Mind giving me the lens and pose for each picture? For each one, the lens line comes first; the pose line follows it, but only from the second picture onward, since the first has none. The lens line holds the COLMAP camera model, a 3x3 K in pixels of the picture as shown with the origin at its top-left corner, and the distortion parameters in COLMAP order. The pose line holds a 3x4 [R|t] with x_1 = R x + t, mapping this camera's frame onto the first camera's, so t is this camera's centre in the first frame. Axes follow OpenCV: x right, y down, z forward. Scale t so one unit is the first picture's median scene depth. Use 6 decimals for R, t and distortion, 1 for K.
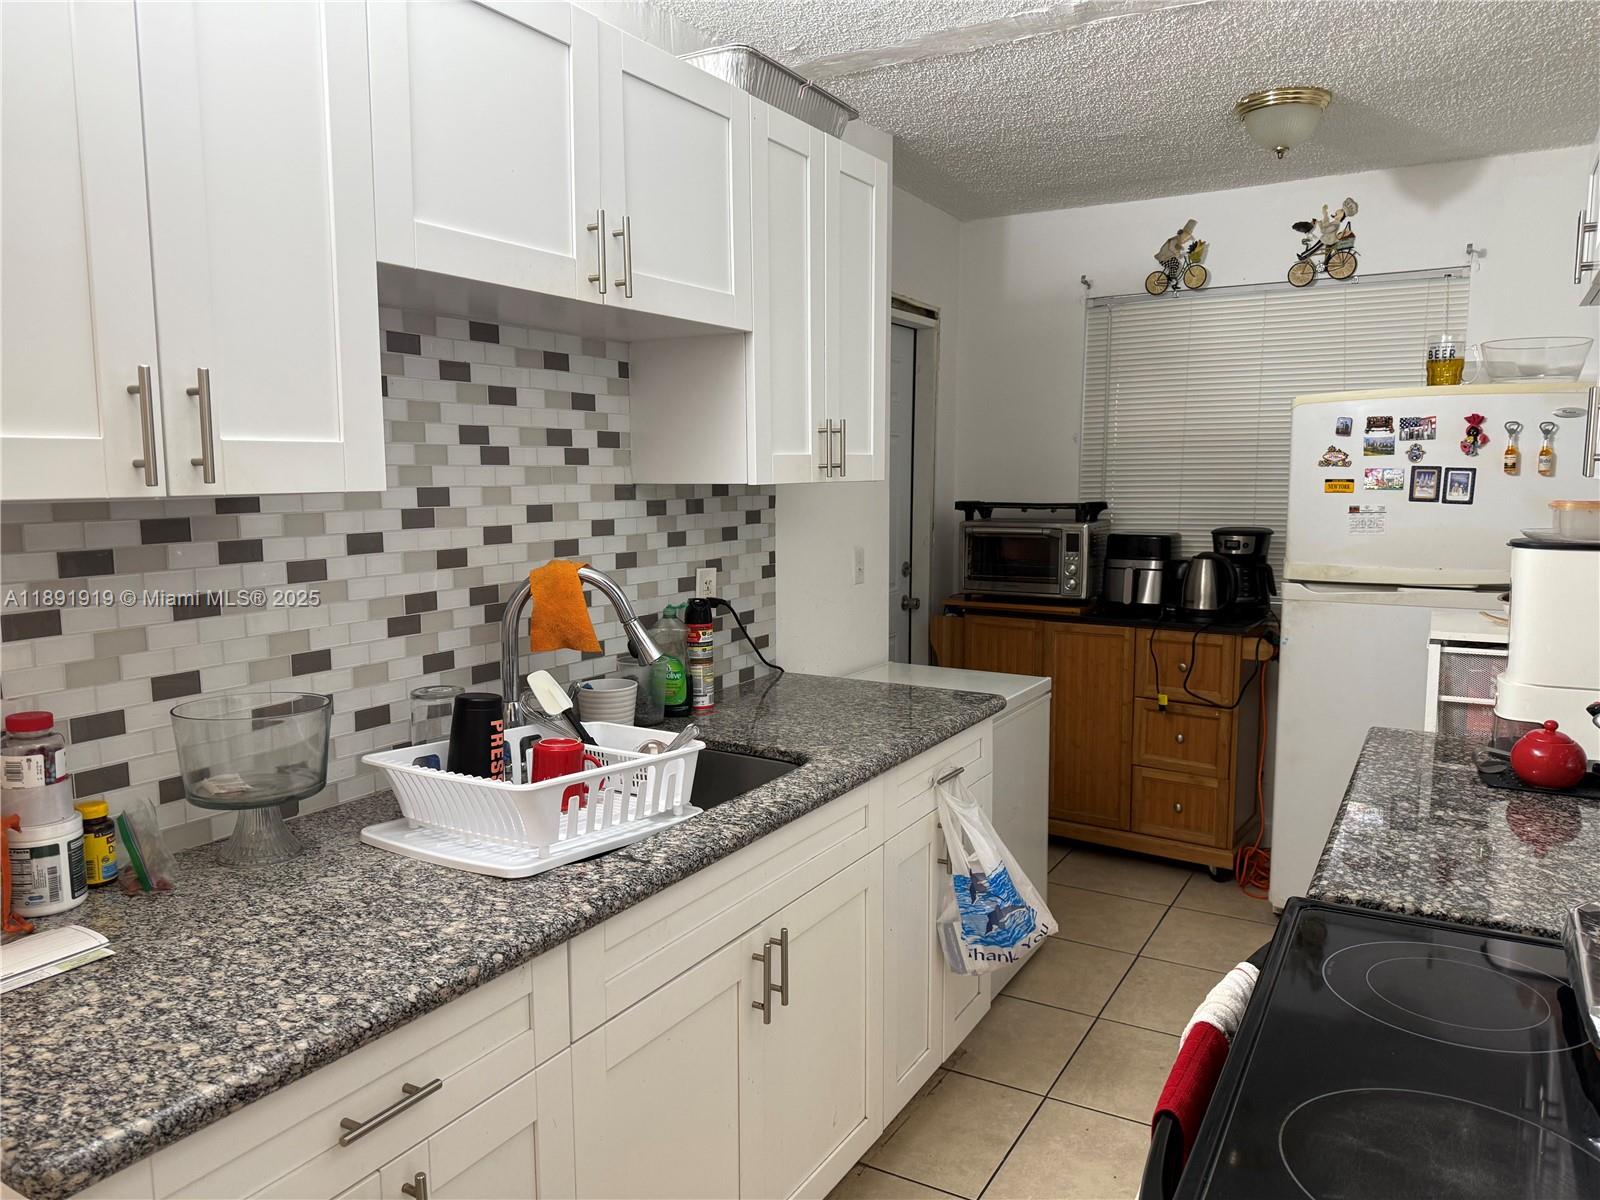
lens RADIAL K [[1126.0, 0, 788.6], [0, 1126.0, 606.6], [0, 0, 1]] dist [0.054022, -0.065249]
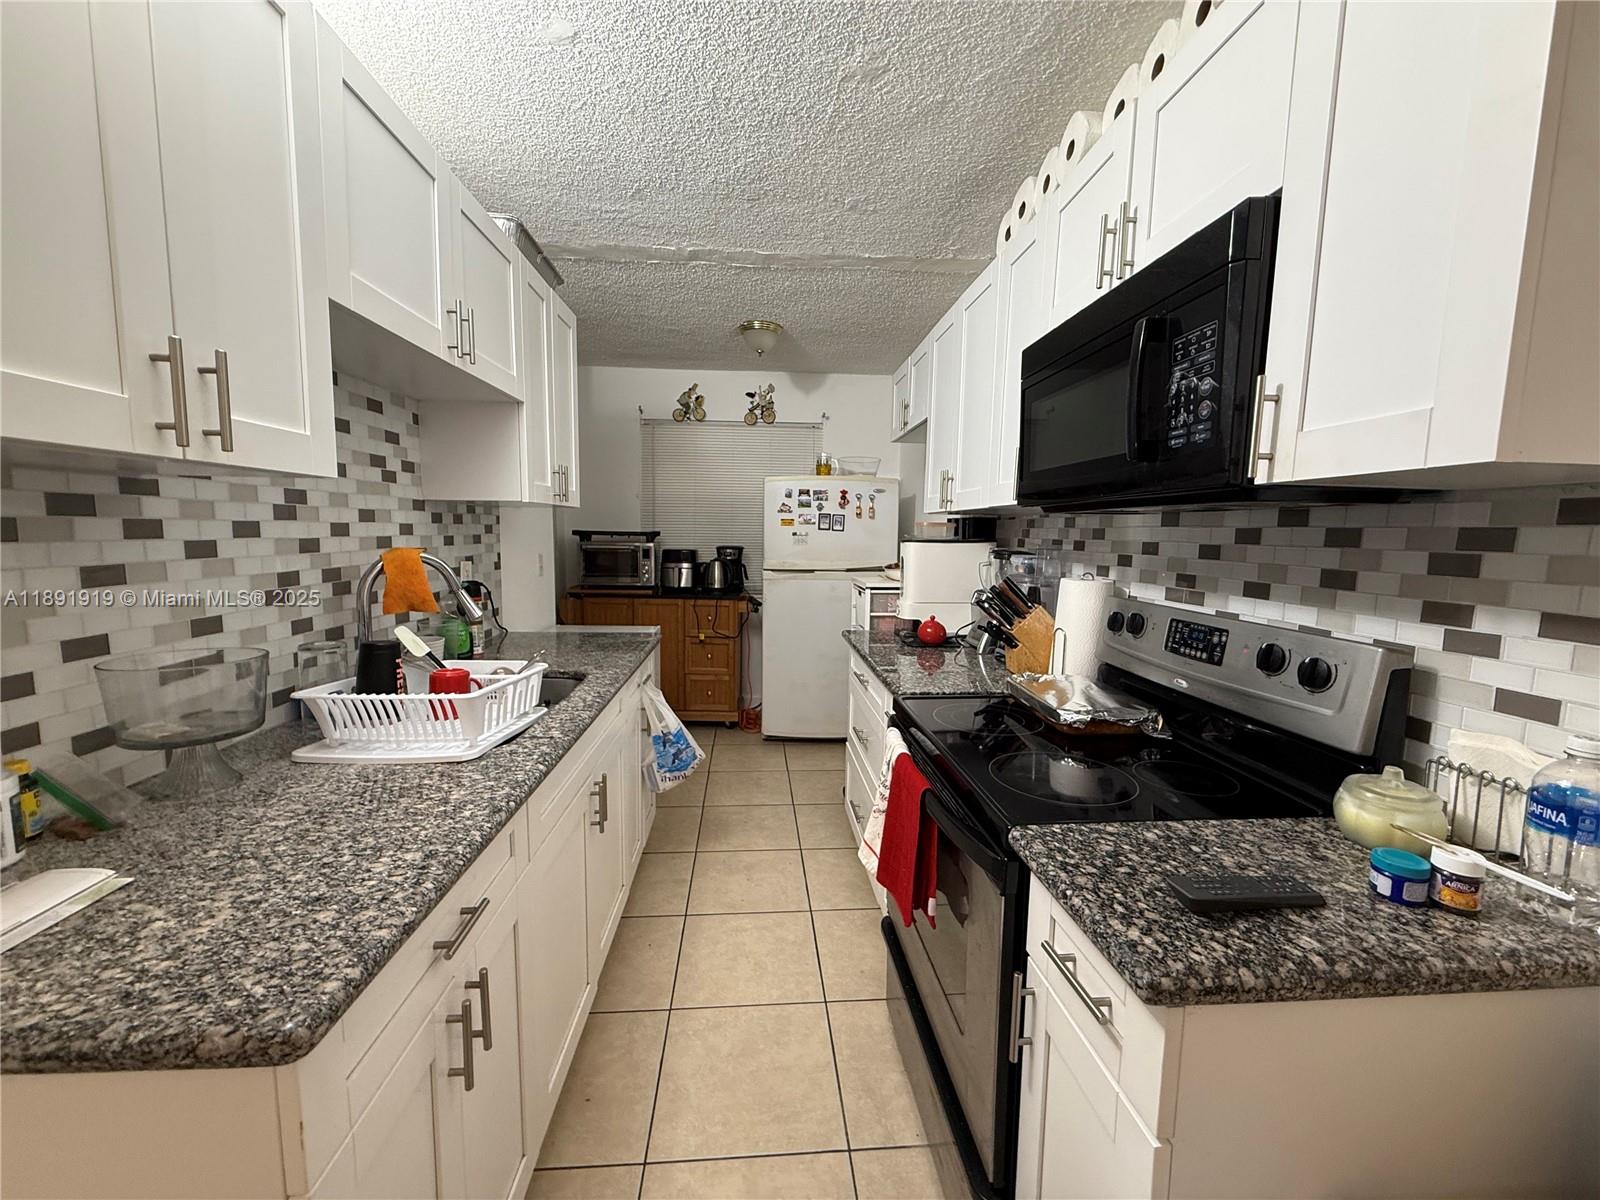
lens RADIAL K [[636.7, 0, 795.0], [0, 636.7, 597.8], [0, 0, 1]] dist [-0.000640, -0.000106]
pose [[0.822660, -0.042387, 0.566952, -0.252838], [0.049176, 0.998785, 0.003317, 0.041479], [-0.566403, 0.025152, 0.823744, 0.087836]]
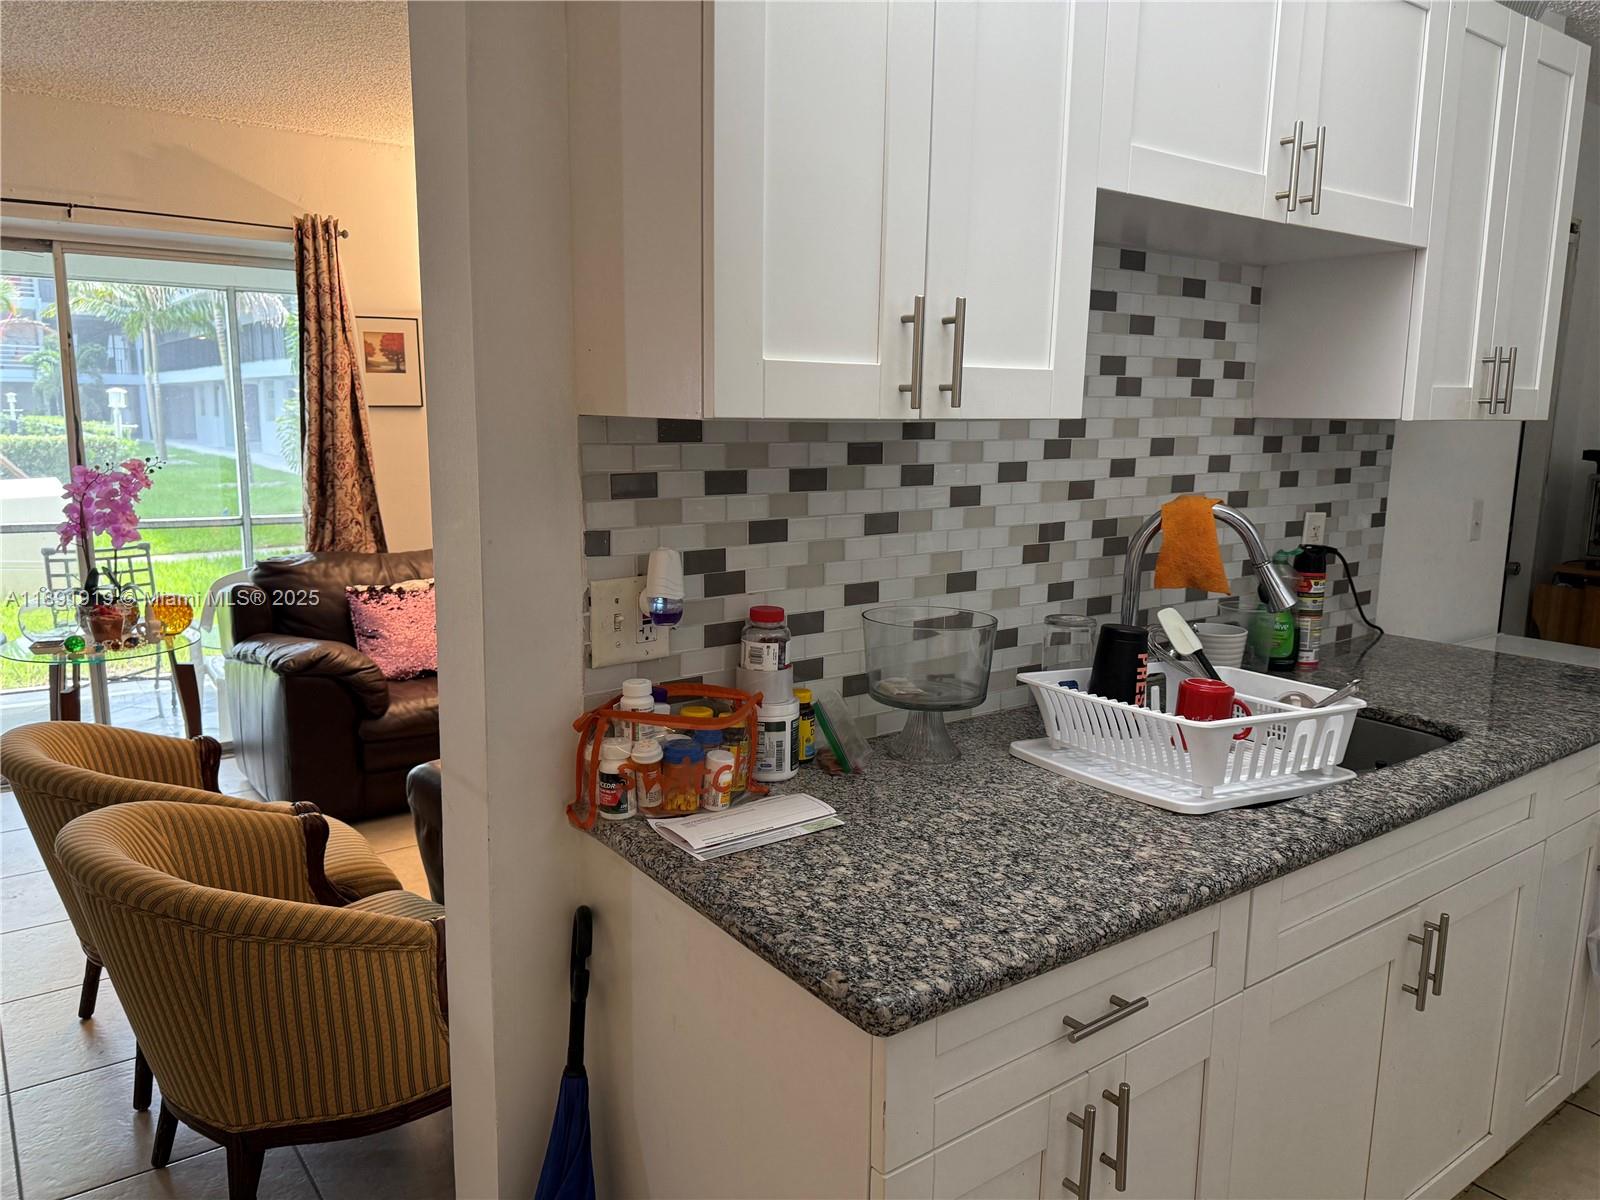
lens RADIAL K [[1126.0, 0, 788.8], [0, 1126.0, 598.6], [0, 0, 1]] dist [0.054022, -0.065249]
pose [[0.921716, 0.080472, -0.379425, -0.146447], [-0.063179, 0.996325, 0.057831, 0.012446], [0.382684, -0.029332, 0.923414, -0.030882]]
